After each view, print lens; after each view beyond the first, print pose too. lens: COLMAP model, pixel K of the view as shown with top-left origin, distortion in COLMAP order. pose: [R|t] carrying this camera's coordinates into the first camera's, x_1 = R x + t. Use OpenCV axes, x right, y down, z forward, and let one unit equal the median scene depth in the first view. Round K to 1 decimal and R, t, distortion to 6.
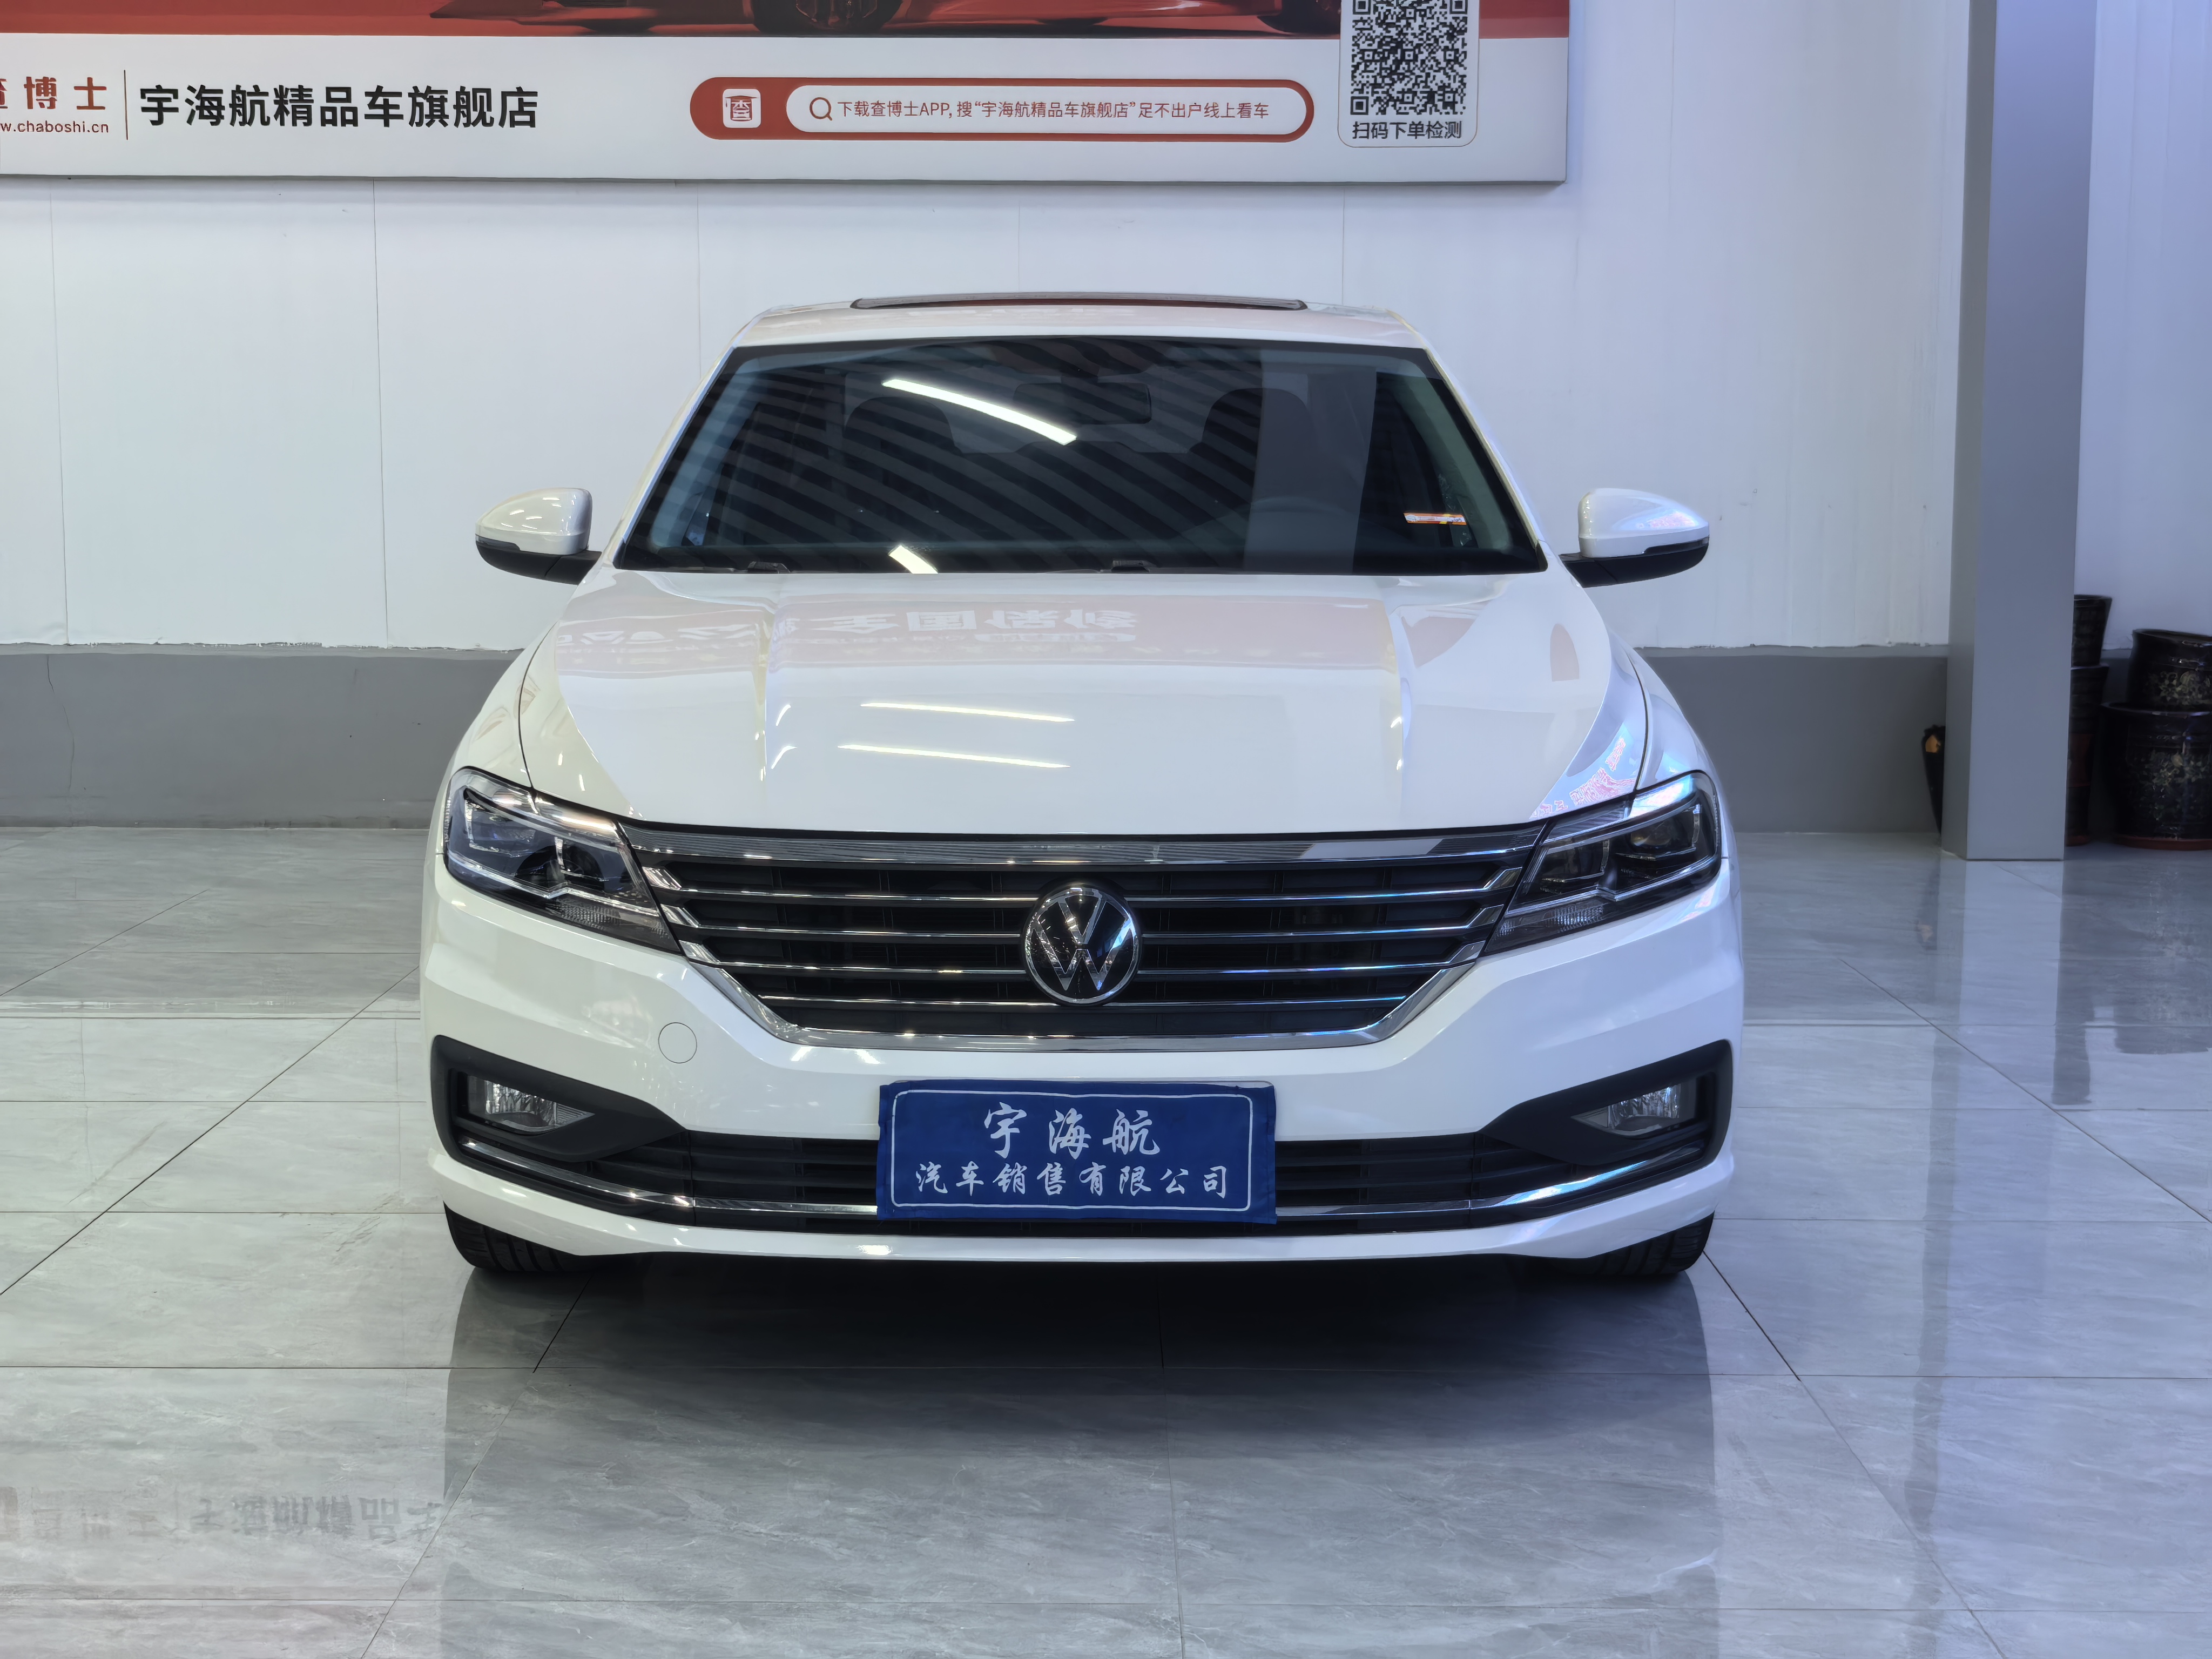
lens RADIAL K [[3119.6, 0, 1054.4], [0, 3119.6, 819.2], [0, 0, 1]] dist [0.119408, -0.404186]
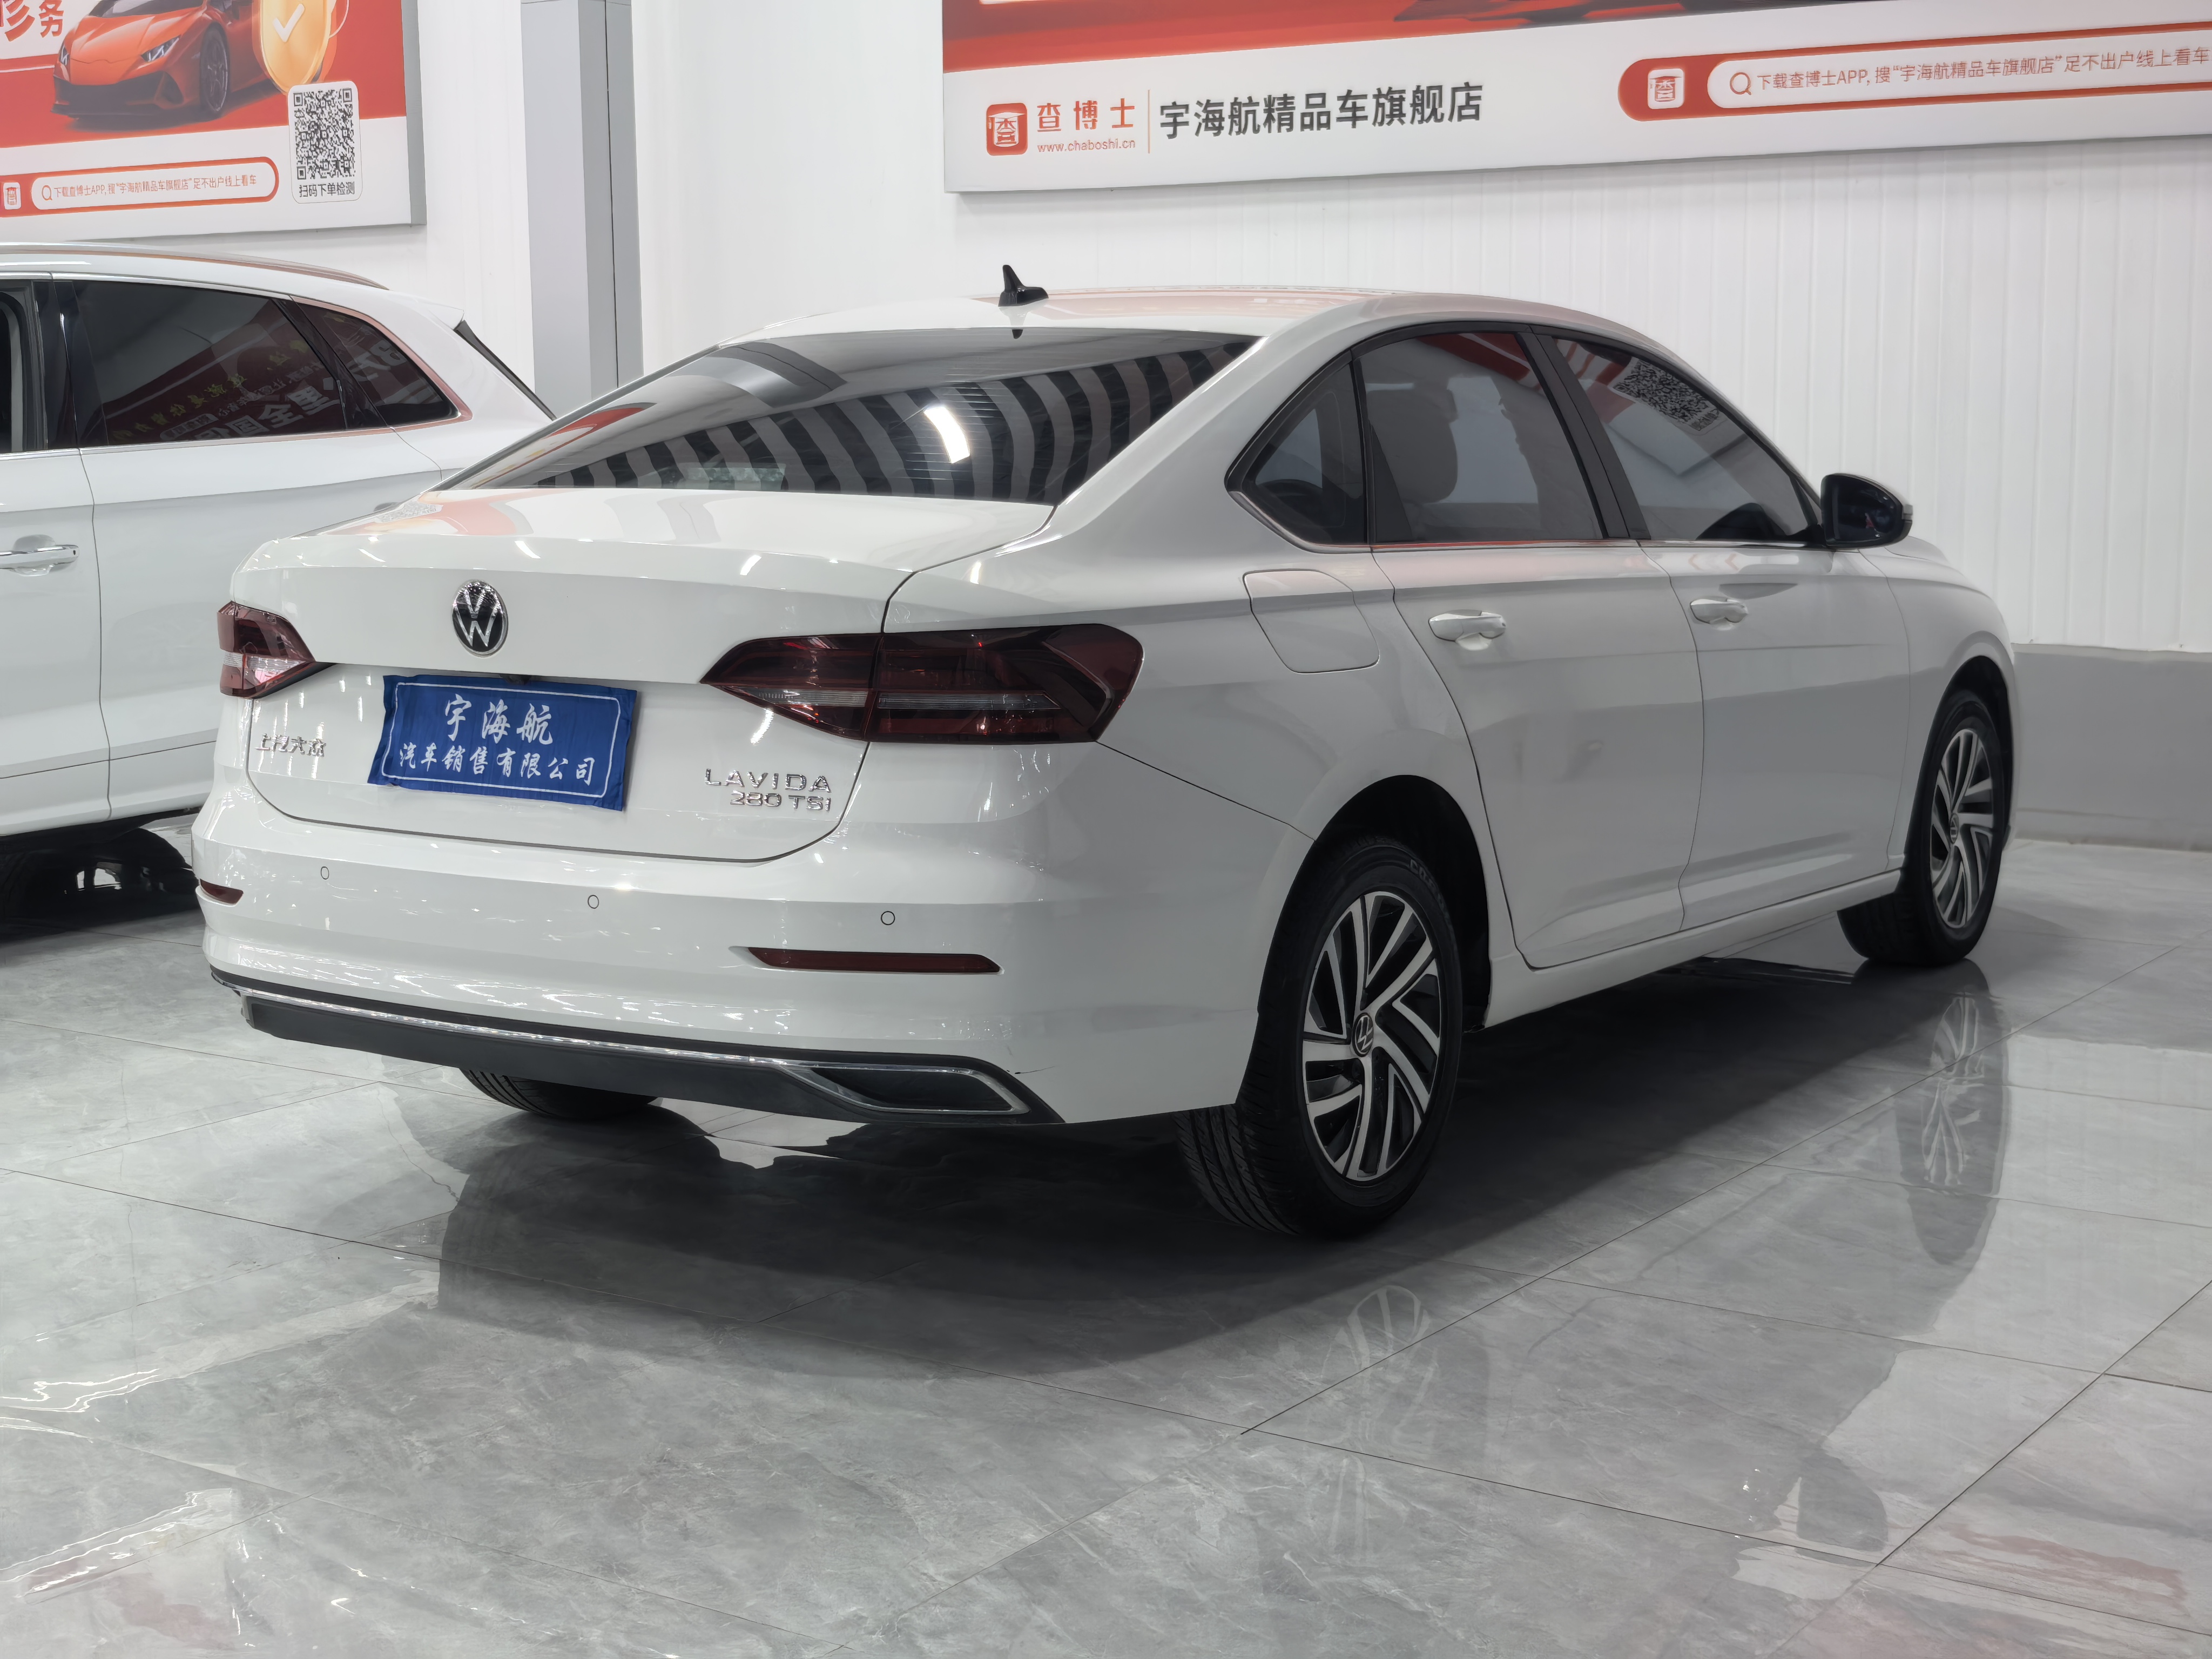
lens RADIAL K [[3095.1, 0, 1106.0], [0, 3095.1, 829.5], [0, 0, 1]] dist [0.073674, -0.240599]
pose [[0.837247, 0.069499, -0.542390, 0.304811], [-0.058140, 0.997582, 0.038079, -0.018399], [0.543725, -0.000346, 0.839263, 0.071494]]
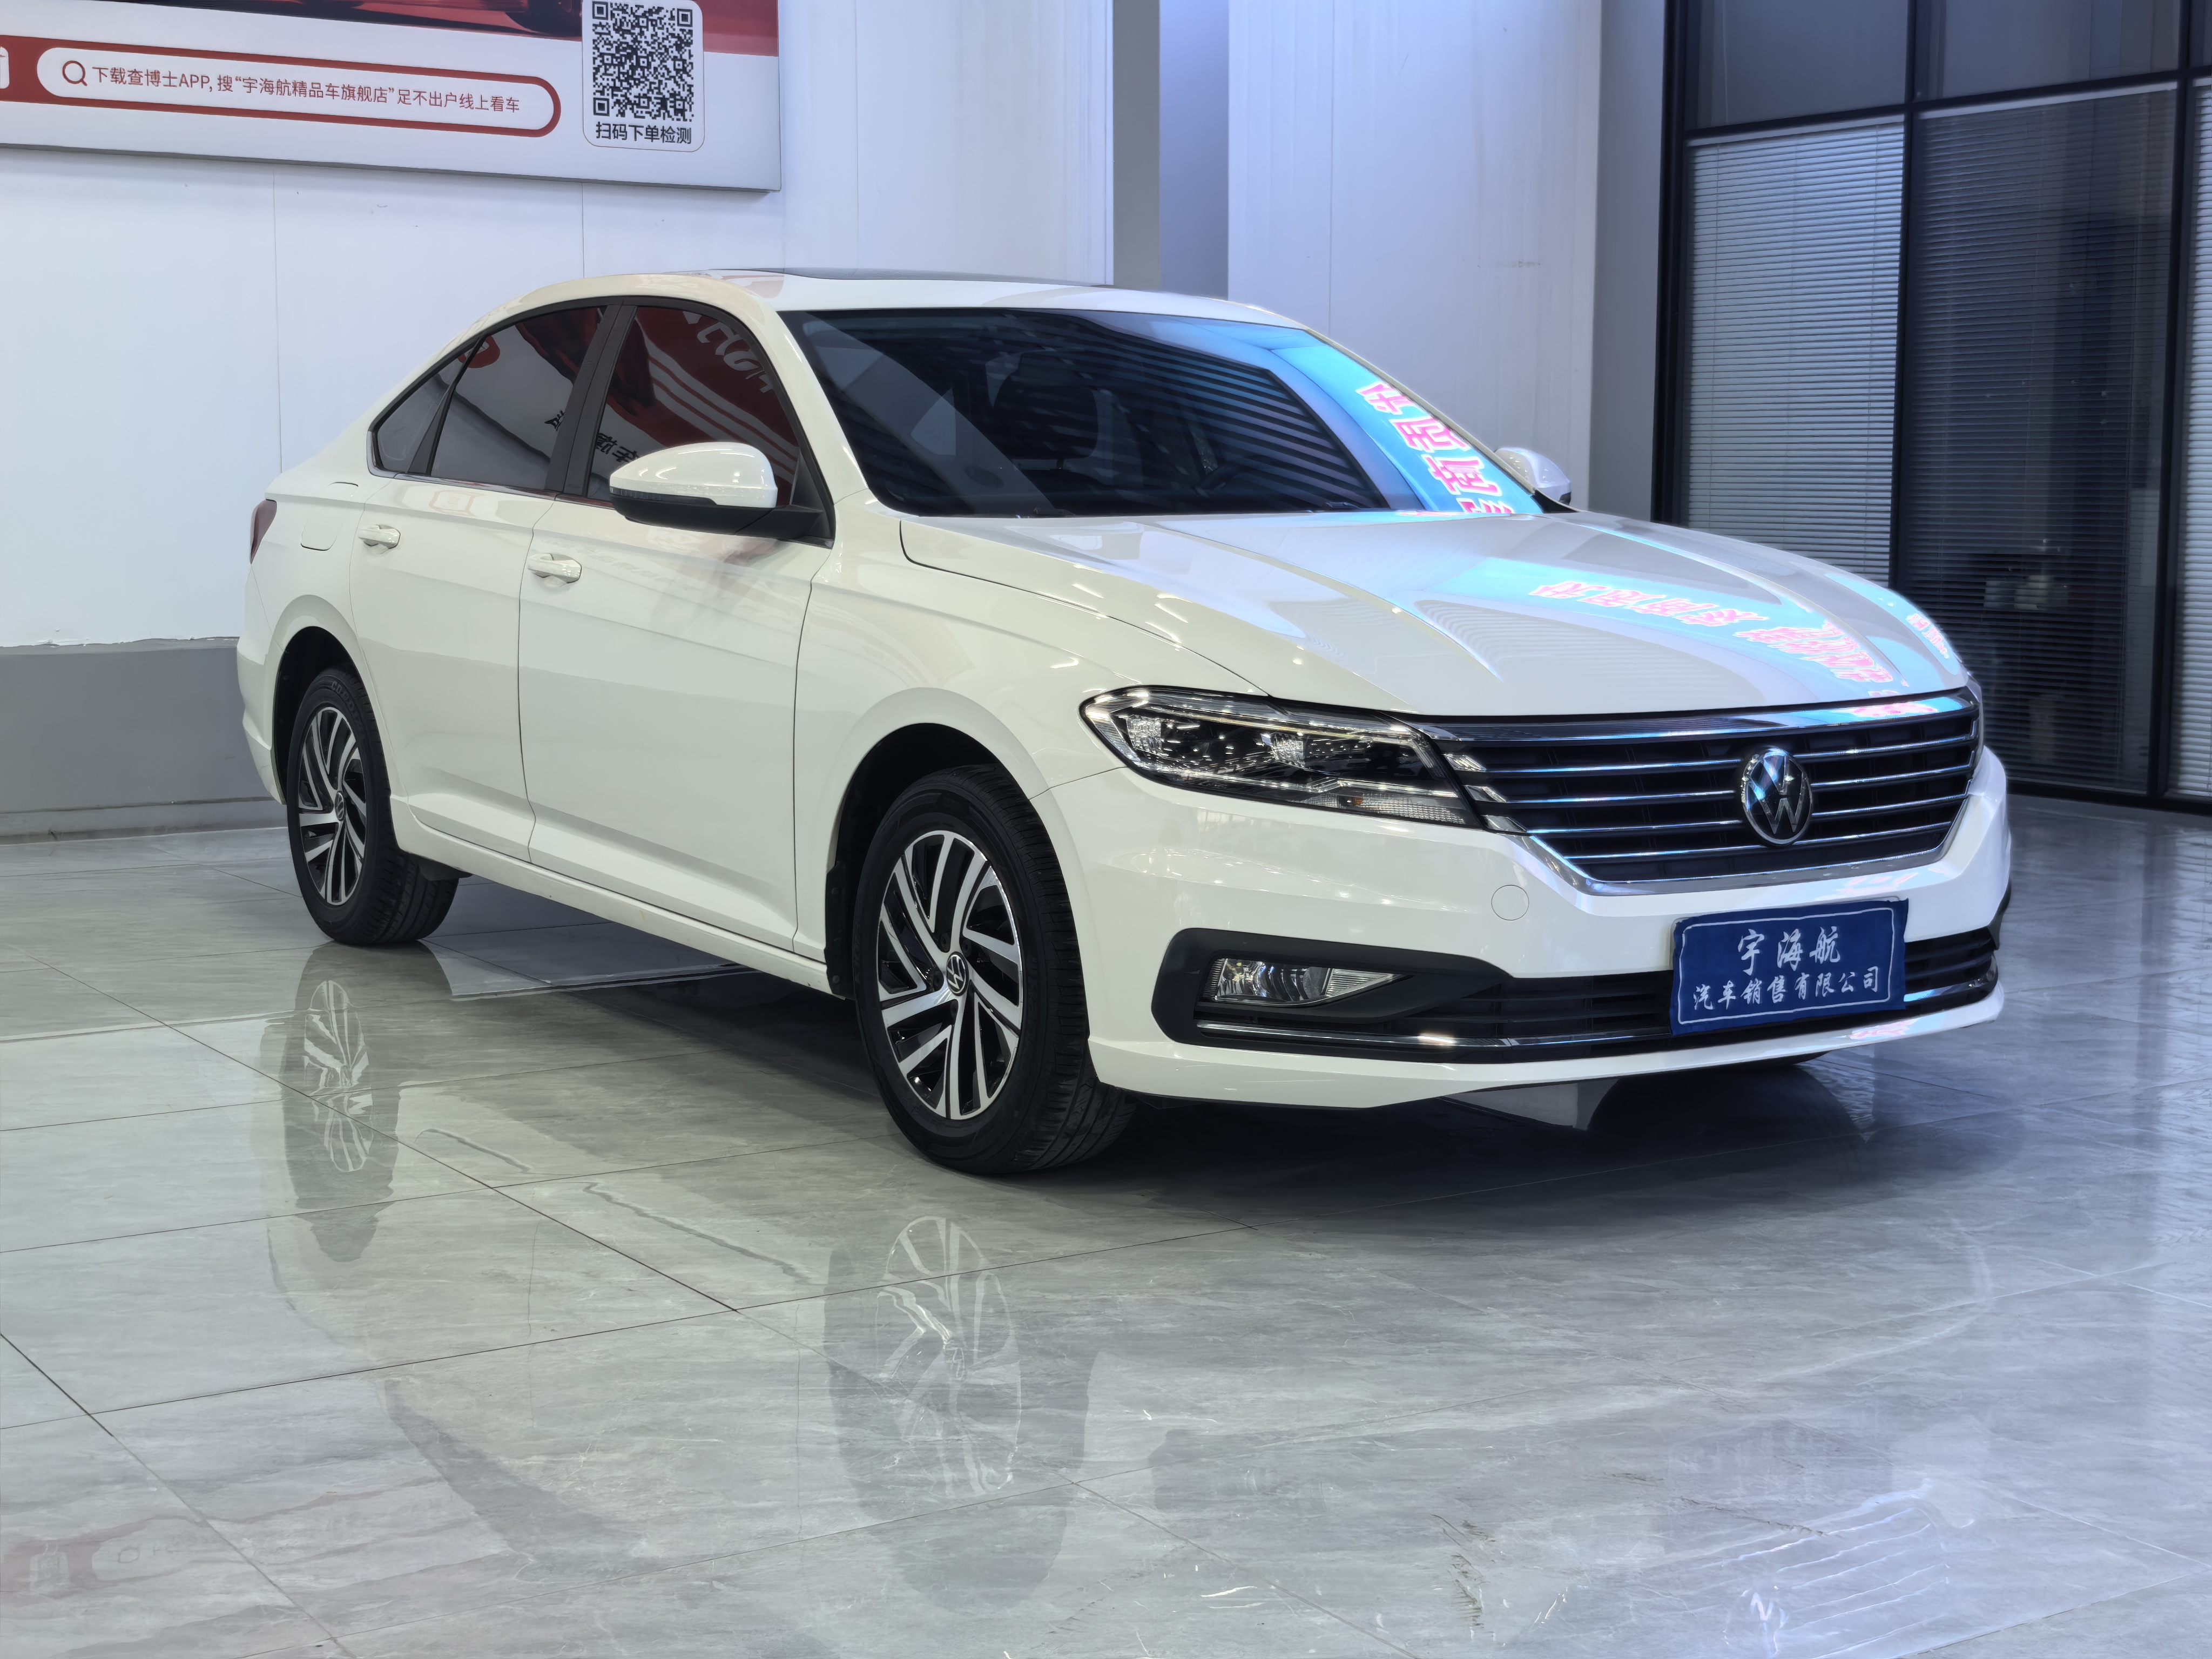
lens RADIAL K [[3105.1, 0, 1083.4], [0, 3105.1, 832.2], [0, 0, 1]] dist [0.090340, -0.296721]
pose [[0.838711, -0.063362, 0.540879, -0.343496], [0.065501, 0.997735, 0.015312, 0.007068], [-0.540624, 0.022585, 0.840961, 0.049135]]
